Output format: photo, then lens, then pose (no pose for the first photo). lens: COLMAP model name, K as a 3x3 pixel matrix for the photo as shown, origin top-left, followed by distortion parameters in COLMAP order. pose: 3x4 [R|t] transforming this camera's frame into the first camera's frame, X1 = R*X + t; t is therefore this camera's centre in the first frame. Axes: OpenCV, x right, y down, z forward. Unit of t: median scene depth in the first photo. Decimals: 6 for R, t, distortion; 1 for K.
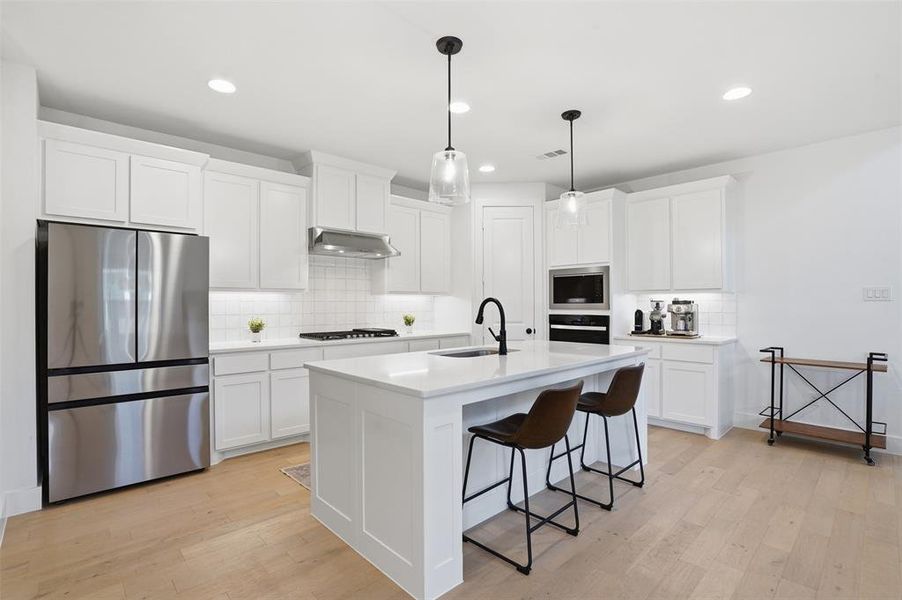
lens RADIAL K [[422.5, 0, 456.2], [0, 422.5, 304.1], [0, 0, 1]] dist [-0.042844, 0.010073]
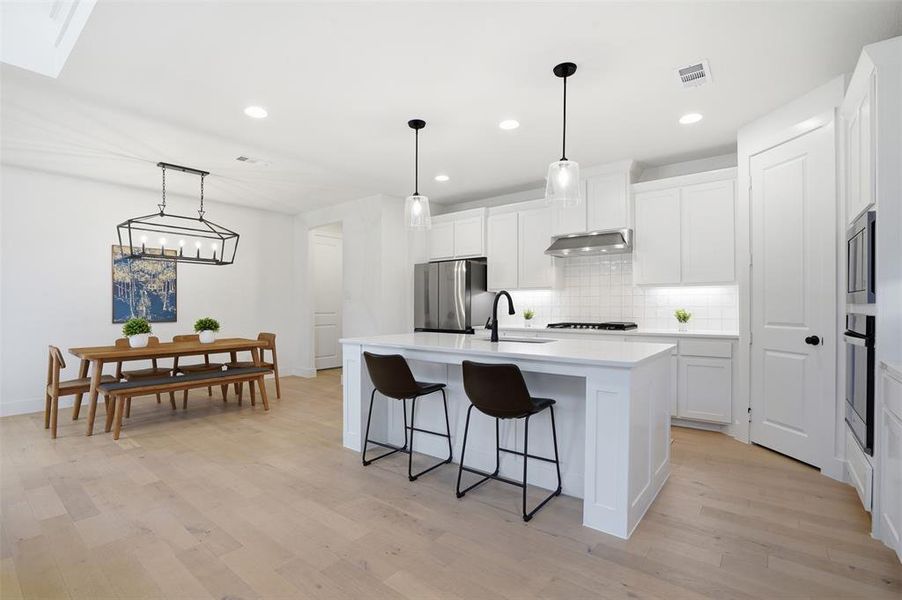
lens RADIAL K [[422.5, 0, 442.9], [0, 422.5, 304.1], [0, 0, 1]] dist [-0.042844, 0.010073]
pose [[0.136270, 0.003358, -0.990666, 0.752019], [0.003235, 0.999987, 0.003834, 0.009208], [0.990666, -0.003727, 0.136258, 0.448212]]
